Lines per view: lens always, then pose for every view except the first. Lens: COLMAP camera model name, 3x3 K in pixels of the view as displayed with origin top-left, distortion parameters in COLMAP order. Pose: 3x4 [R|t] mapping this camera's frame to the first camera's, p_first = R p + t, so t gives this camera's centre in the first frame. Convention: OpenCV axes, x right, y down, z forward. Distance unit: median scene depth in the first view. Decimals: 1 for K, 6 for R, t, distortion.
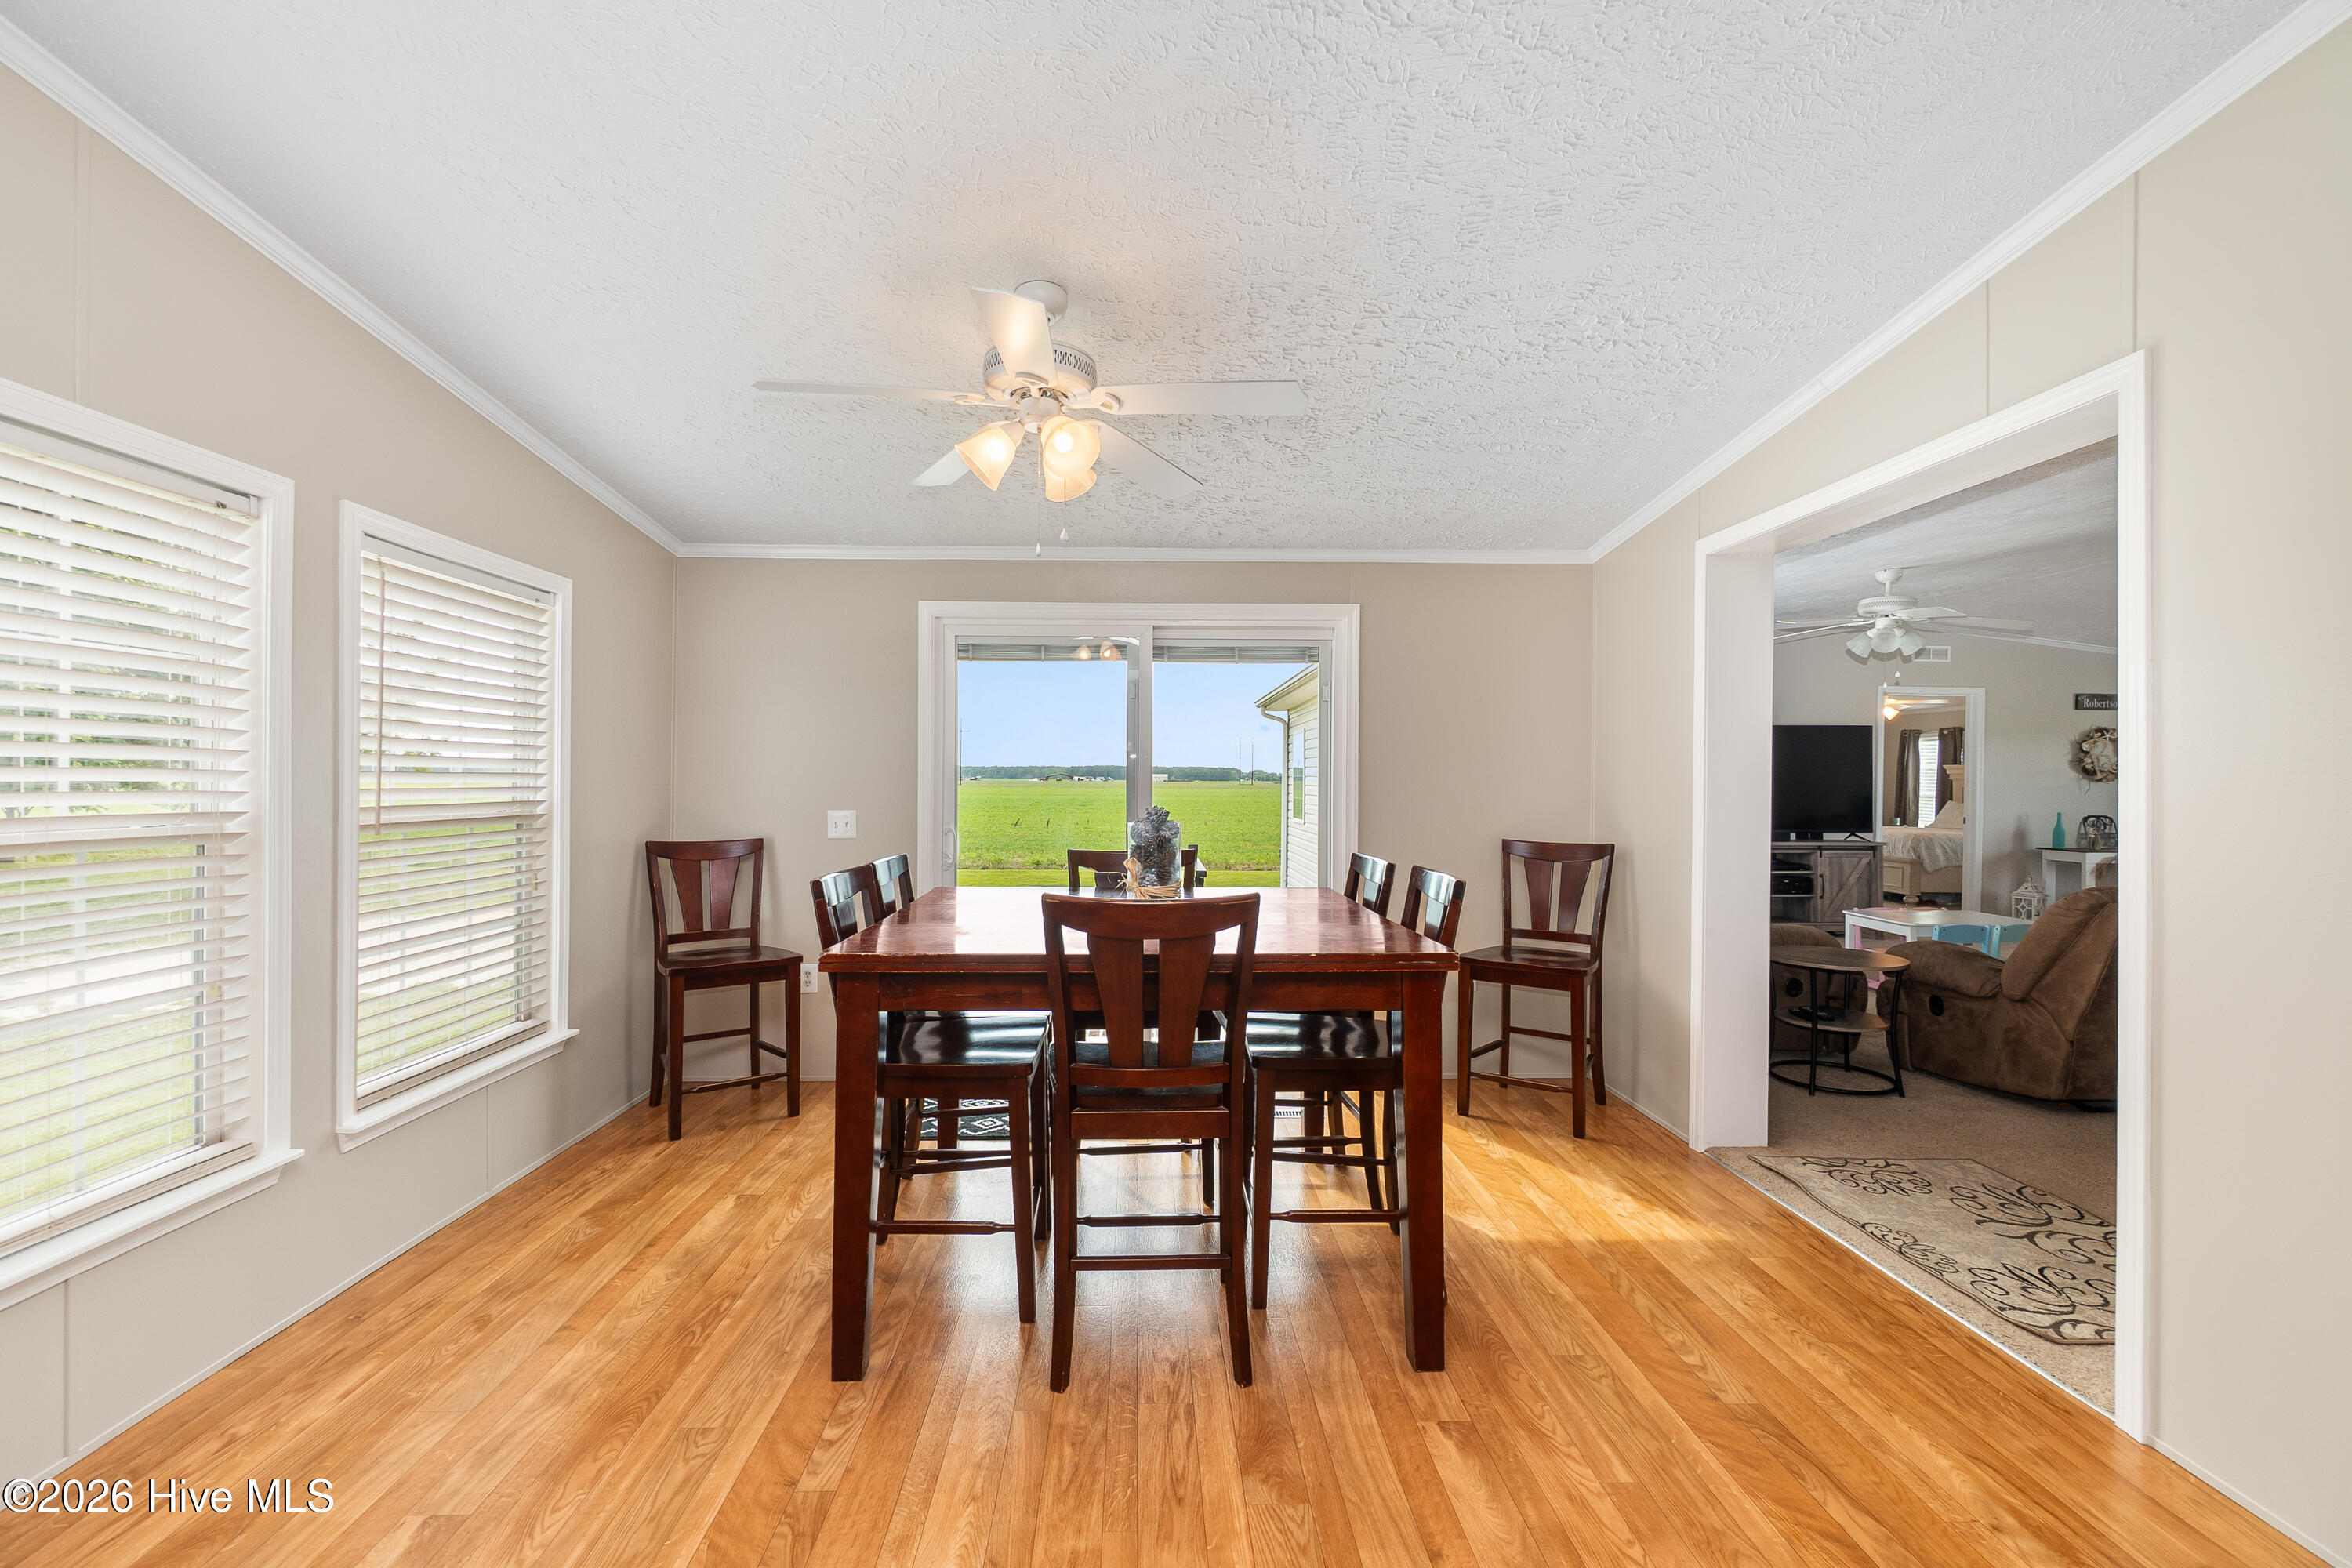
lens RADIAL K [[1002.3, 0, 1172.2], [0, 1002.3, 780.9], [0, 0, 1]] dist [0.001431, 0.000558]
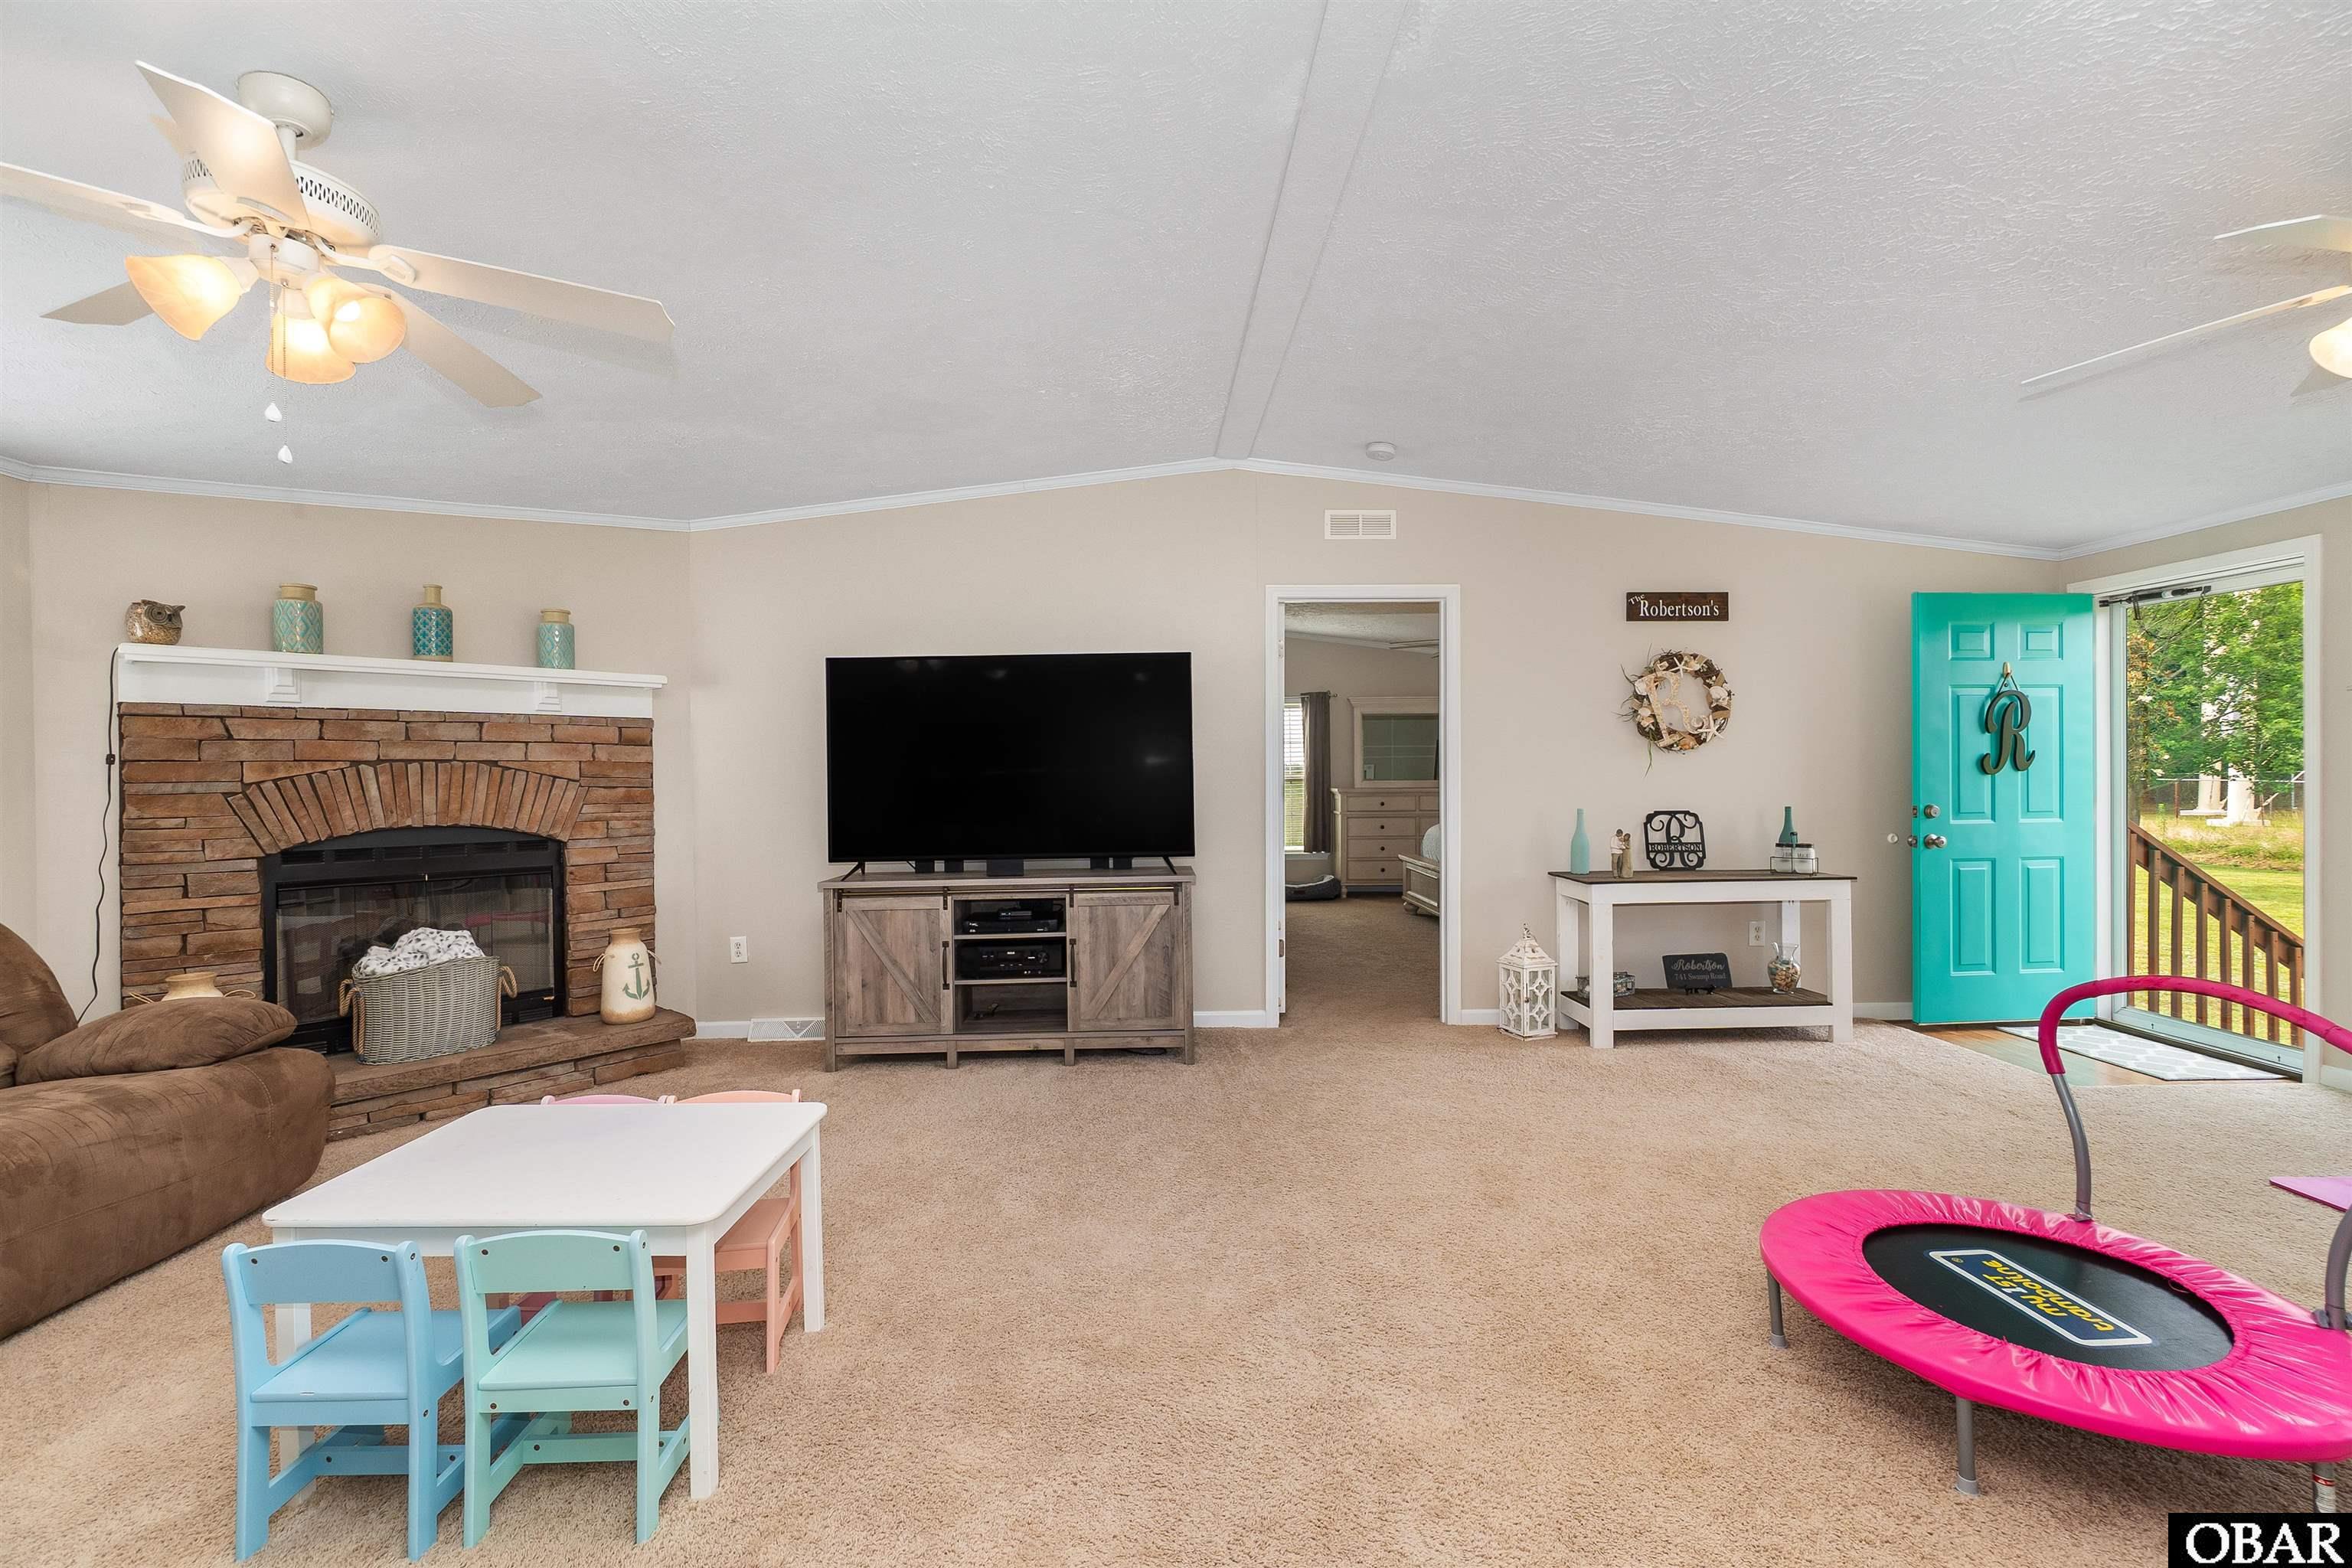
lens RADIAL K [[1011.6, 0, 1161.0], [0, 1011.6, 774.6], [0, 0, 1]] dist [-0.006249, -0.000088]
pose [[0.999767, -0.020090, -0.007945, 0.689951], [0.020094, 0.999798, 0.000413, 0.008759], [0.007935, -0.000573, 0.999968, 0.471401]]
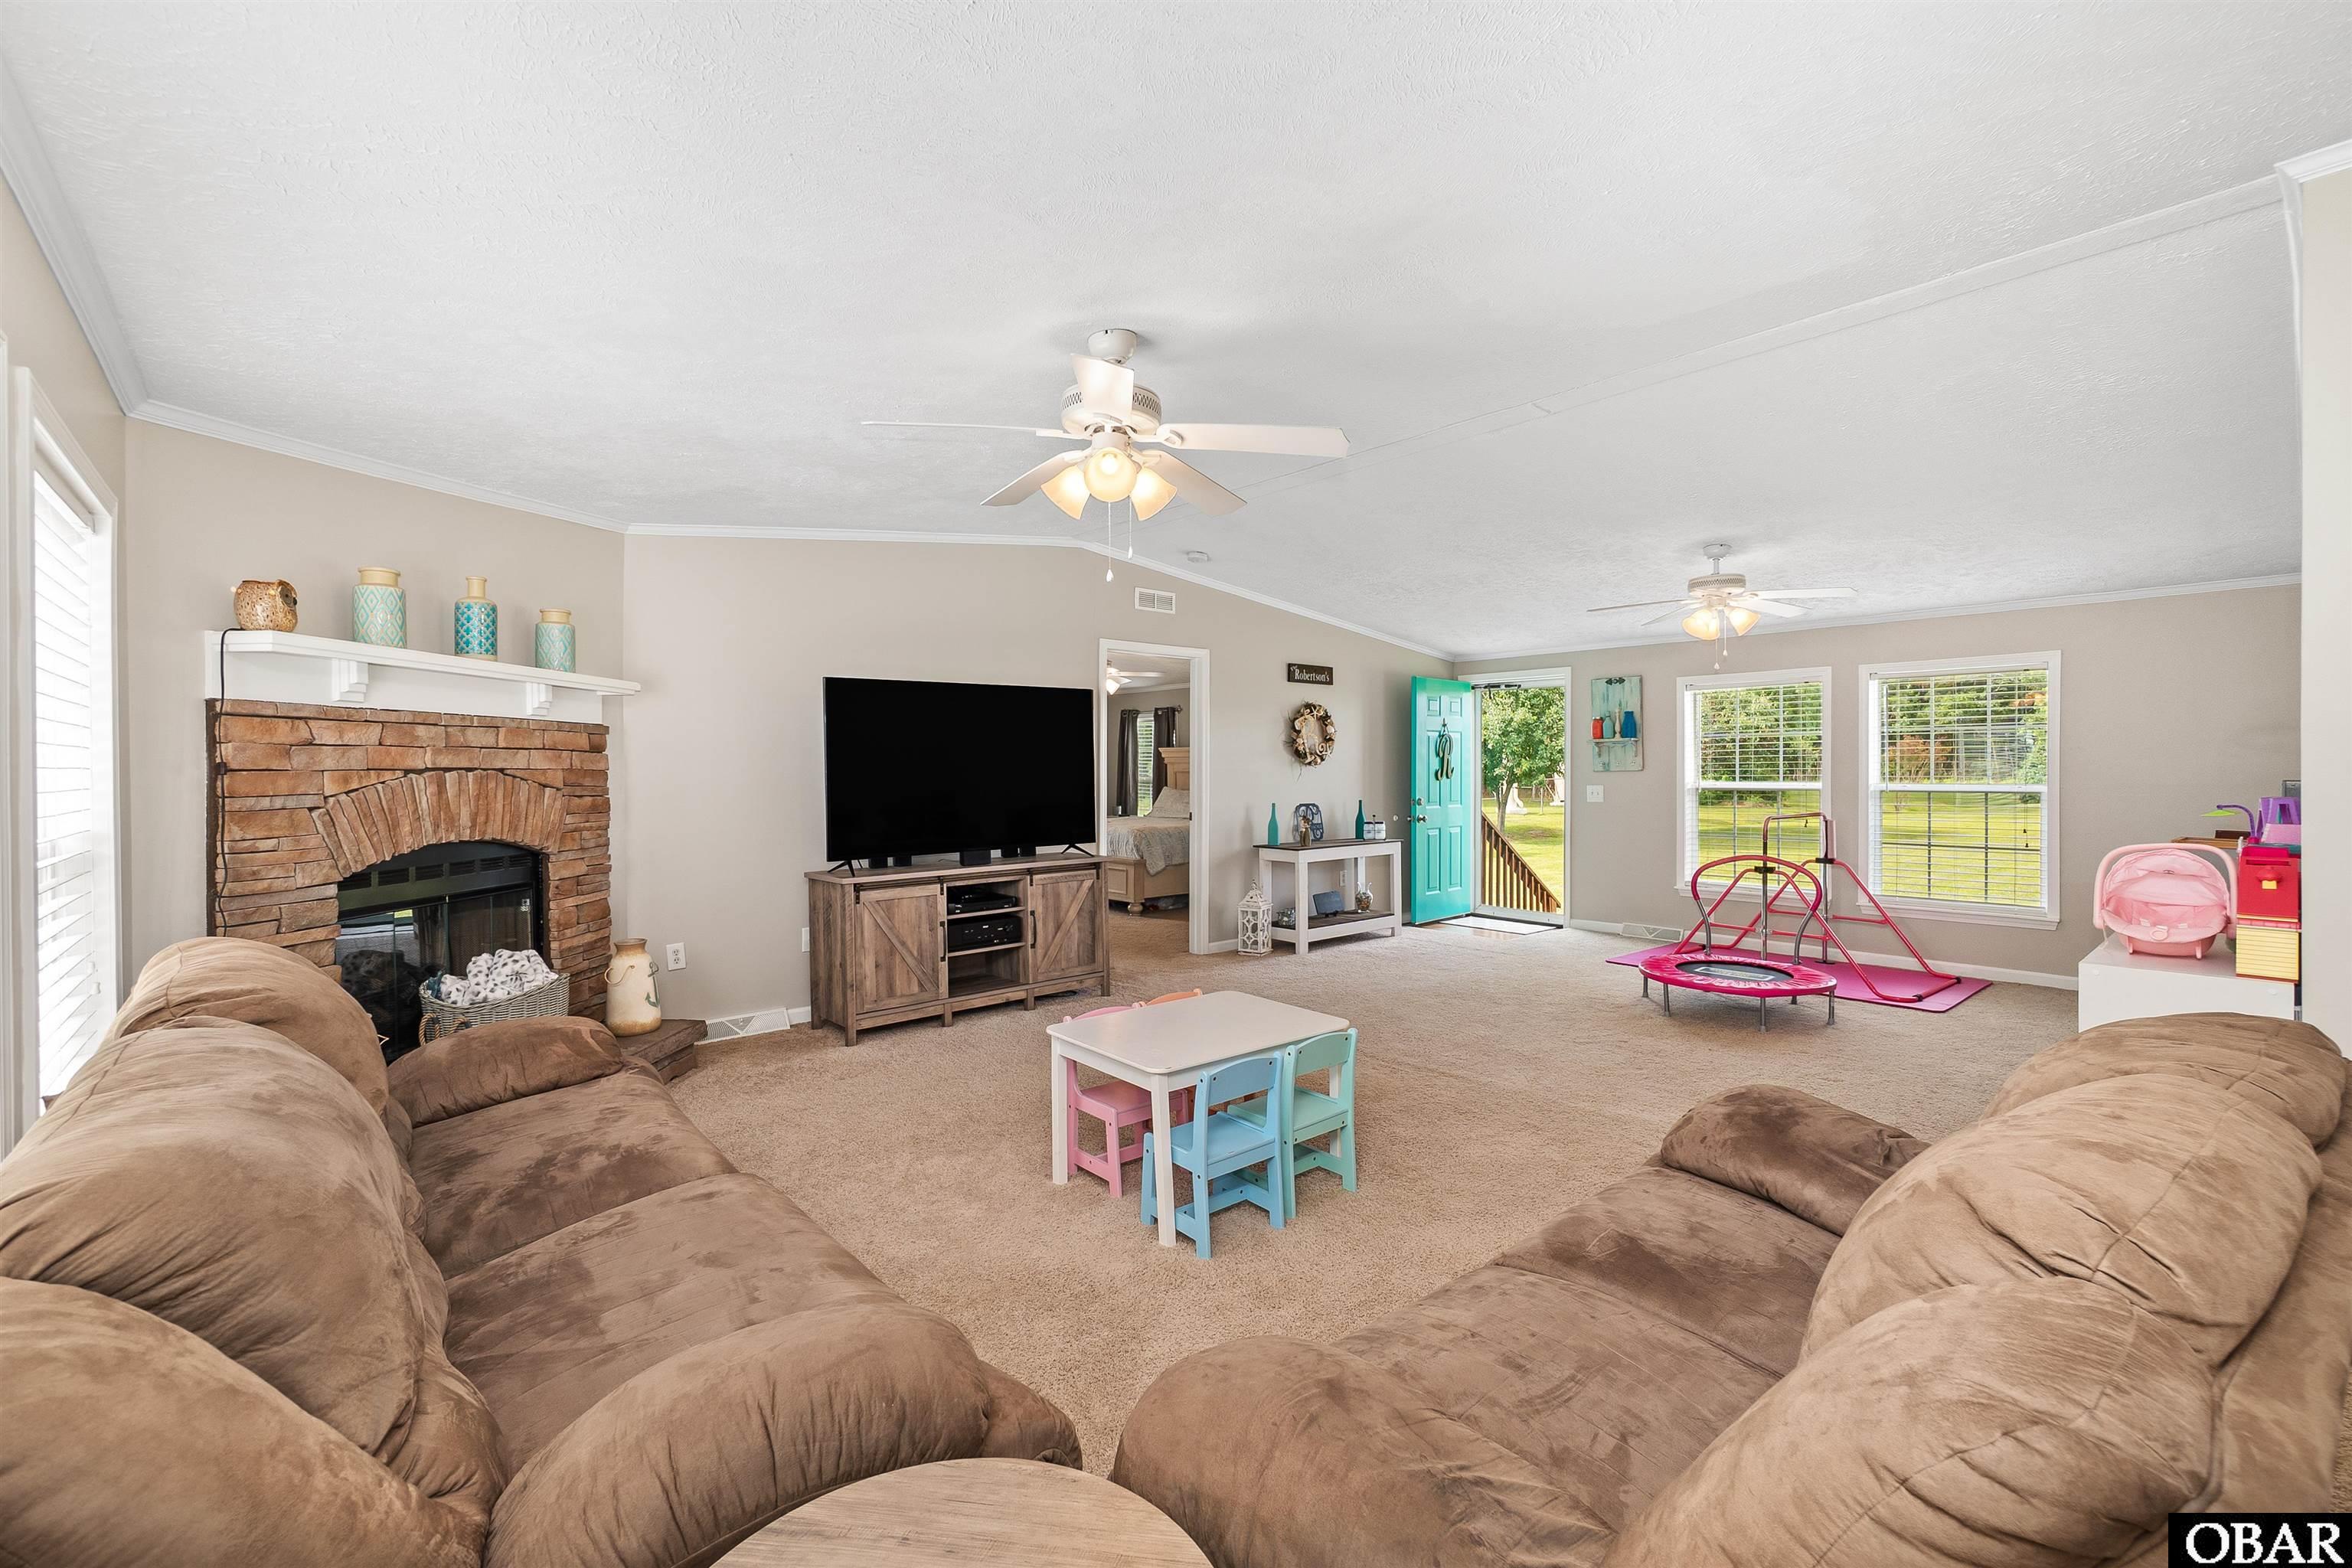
lens RADIAL K [[1011.6, 0, 1161.0], [0, 1011.6, 774.6], [0, 0, 1]] dist [-0.006249, -0.000088]
pose [[0.782715, -0.018052, 0.622118, 0.295668], [0.013463, 0.999836, 0.012073, -0.003697], [-0.622235, -0.001074, 0.782830, 0.418706]]
